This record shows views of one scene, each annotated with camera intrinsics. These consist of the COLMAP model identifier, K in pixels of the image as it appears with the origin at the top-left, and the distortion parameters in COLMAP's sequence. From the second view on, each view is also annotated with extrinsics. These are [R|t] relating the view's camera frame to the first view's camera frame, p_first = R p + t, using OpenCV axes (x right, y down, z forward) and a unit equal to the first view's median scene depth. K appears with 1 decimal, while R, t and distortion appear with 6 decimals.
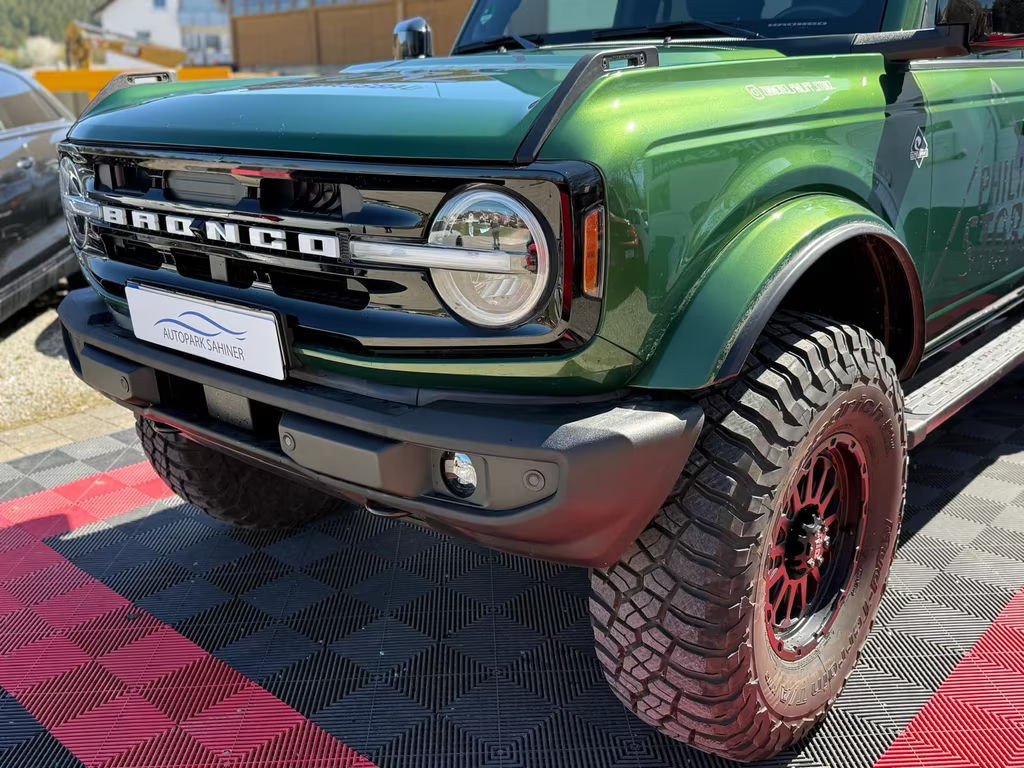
lens RADIAL K [[985.7, 0, 512.5], [0, 985.7, 379.8], [0, 0, 1]] dist [0.062615, 0.000000]
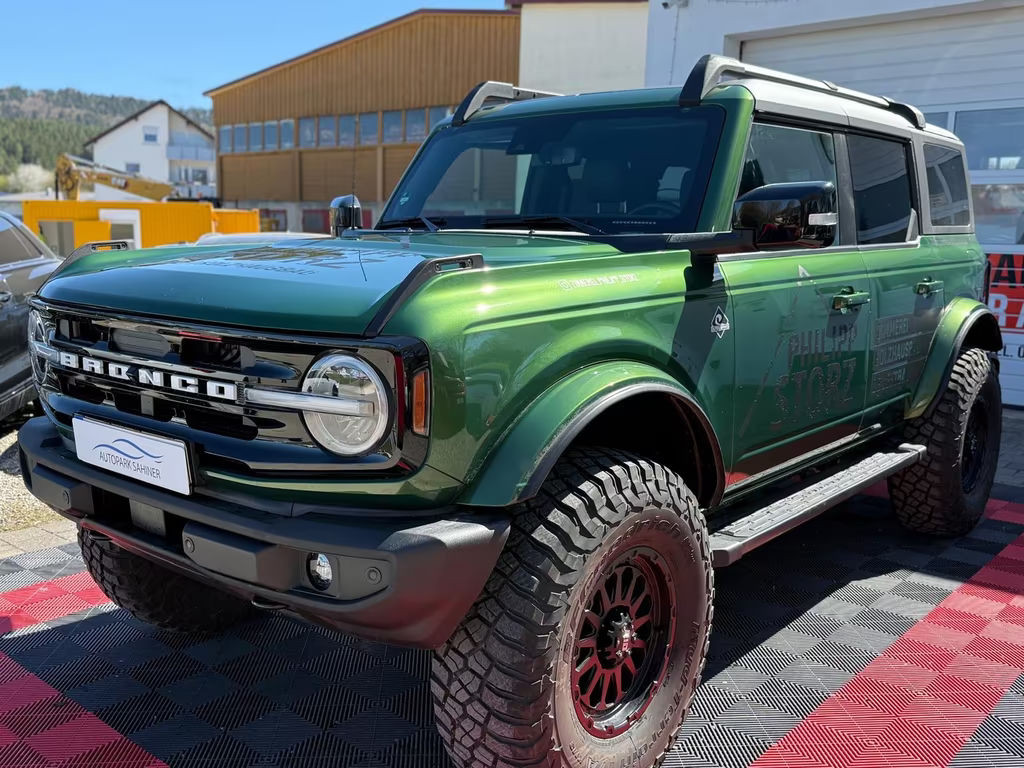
lens RADIAL K [[985.7, 0, 508.9], [0, 985.7, 375.0], [0, 0, 1]] dist [0.062615, 0.000000]
pose [[0.999464, 0.023910, 0.022351, 0.133431], [-0.020700, 0.990738, -0.134199, 0.009418], [-0.025353, 0.133665, 0.990702, -0.266942]]
